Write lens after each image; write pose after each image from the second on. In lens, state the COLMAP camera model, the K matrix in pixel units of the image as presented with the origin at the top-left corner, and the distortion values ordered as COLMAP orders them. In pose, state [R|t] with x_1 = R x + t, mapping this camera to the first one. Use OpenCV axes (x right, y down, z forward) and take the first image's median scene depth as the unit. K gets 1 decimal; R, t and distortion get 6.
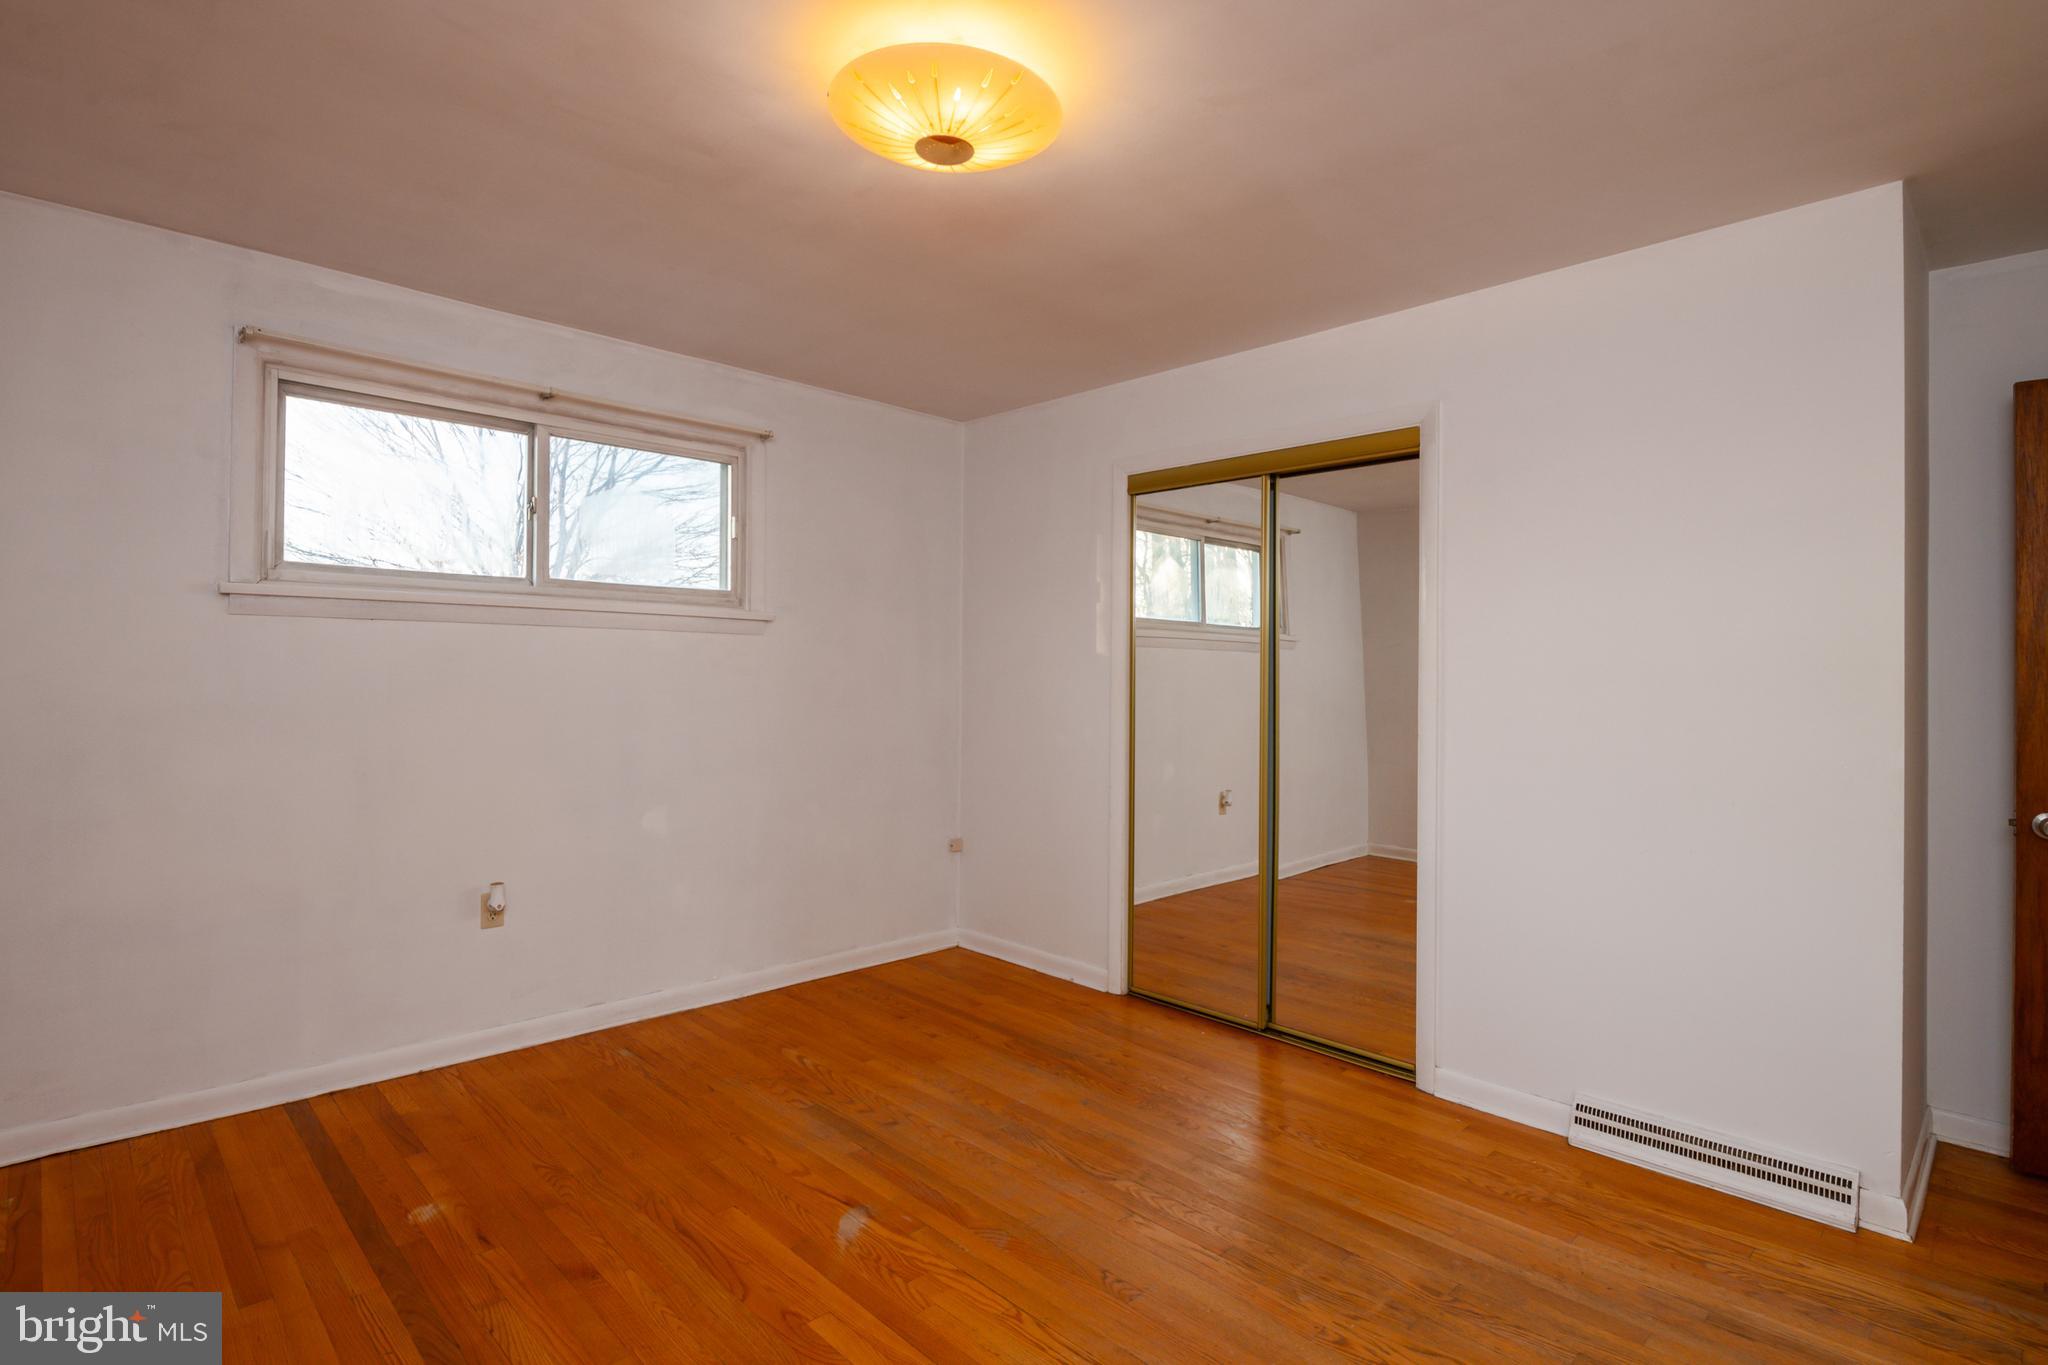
lens RADIAL K [[988.8, 0, 1027.3], [0, 988.8, 673.6], [0, 0, 1]] dist [-0.001838, -0.007016]
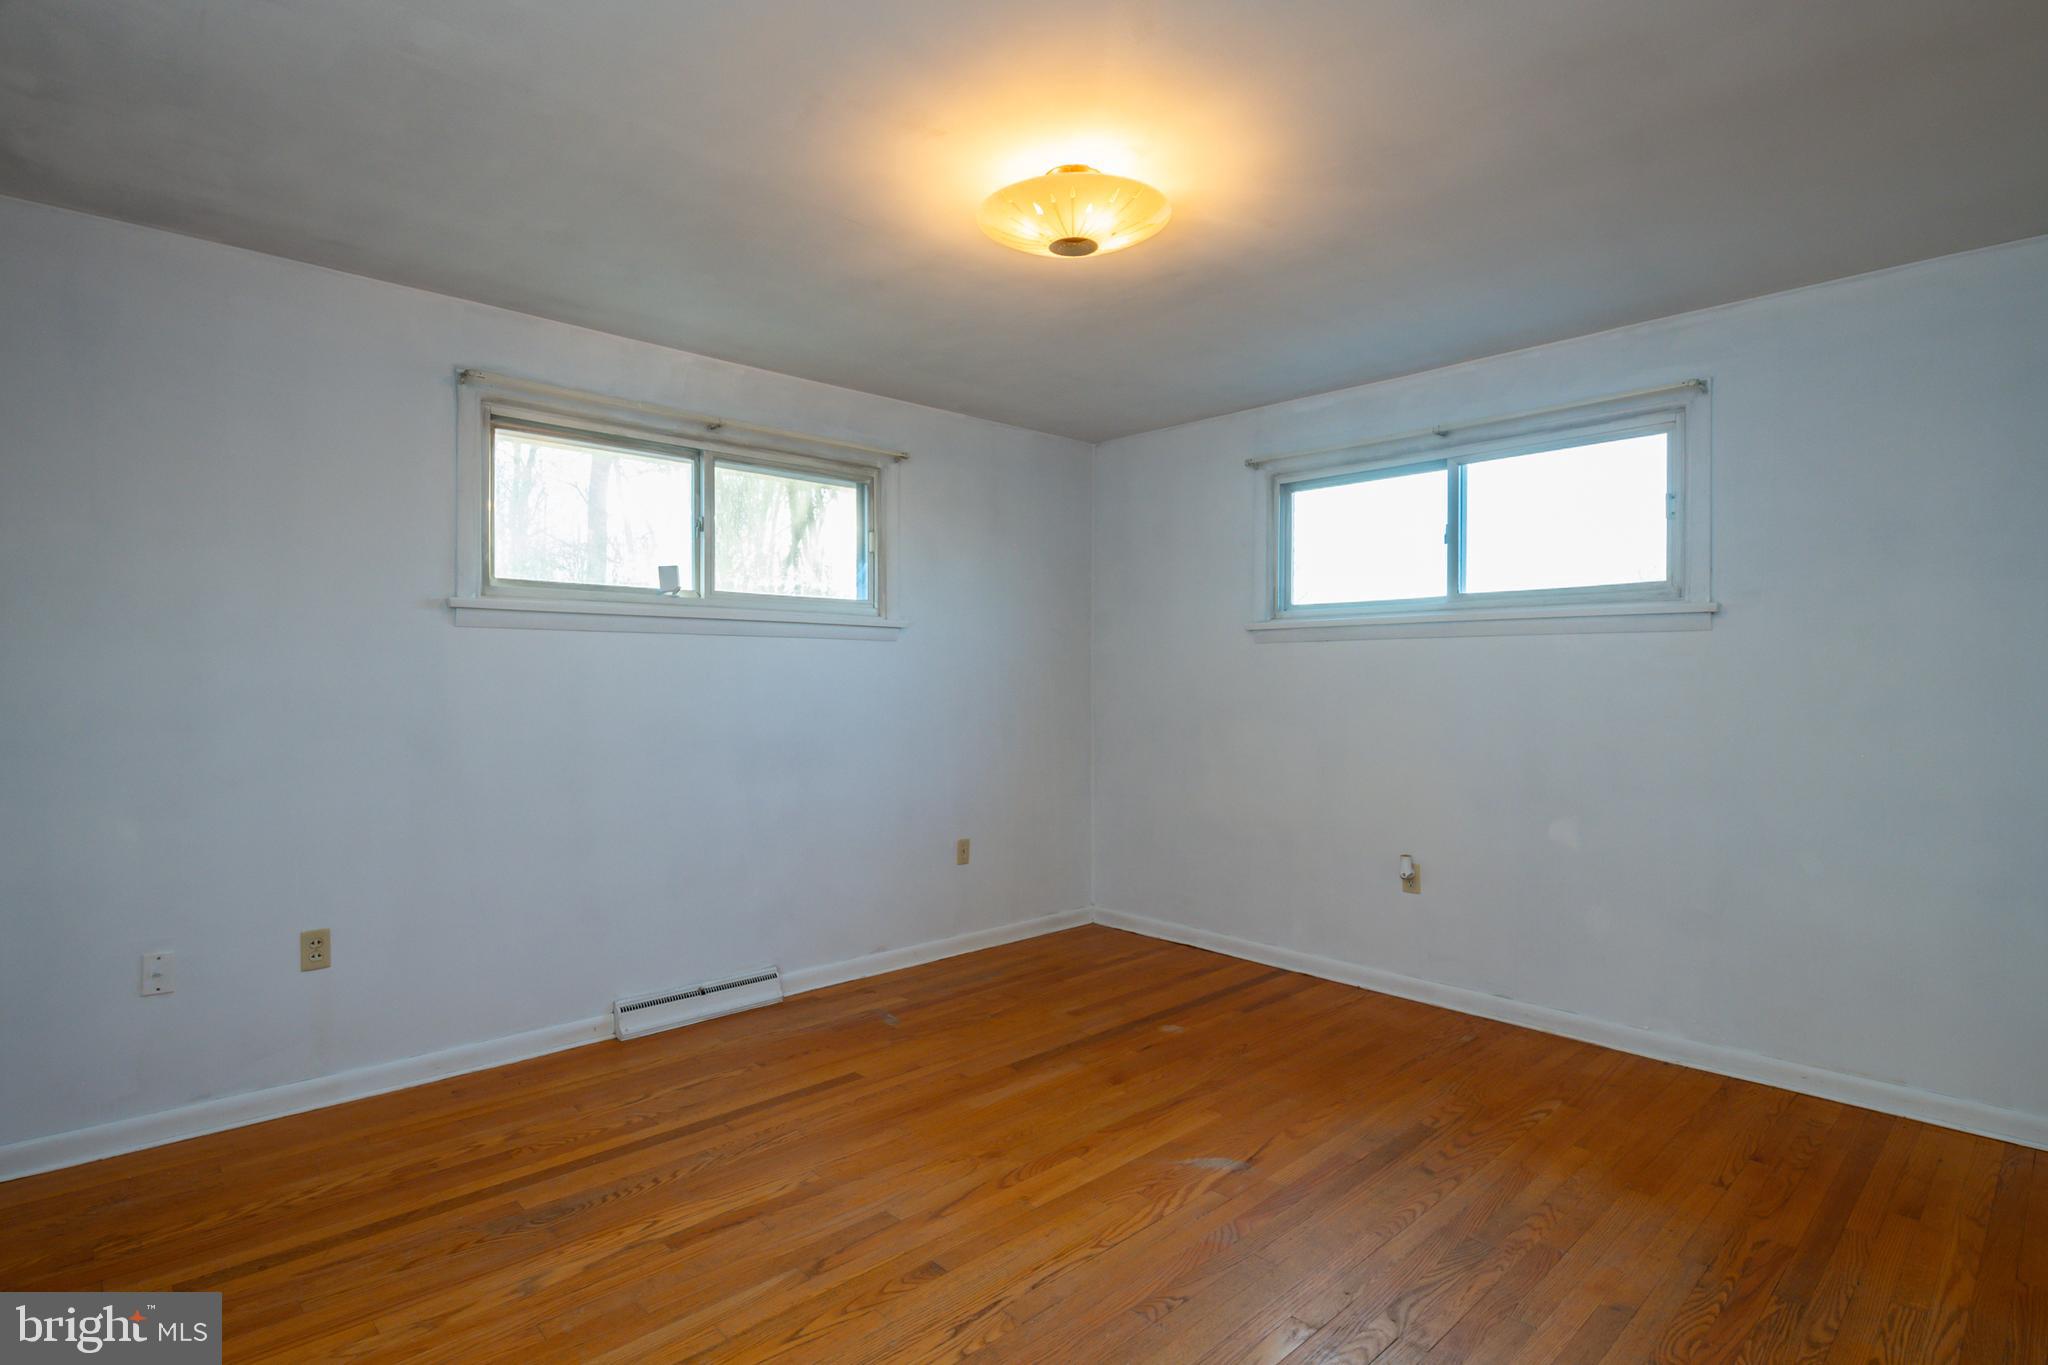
lens RADIAL K [[988.8, 0, 1028.0], [0, 988.8, 685.7], [0, 0, 1]] dist [-0.001838, -0.007016]
pose [[0.007661, -0.000607, -0.999970, 0.692910], [0.000796, 1.000000, -0.000601, 0.007659], [0.999970, -0.000791, 0.007661, 0.563816]]
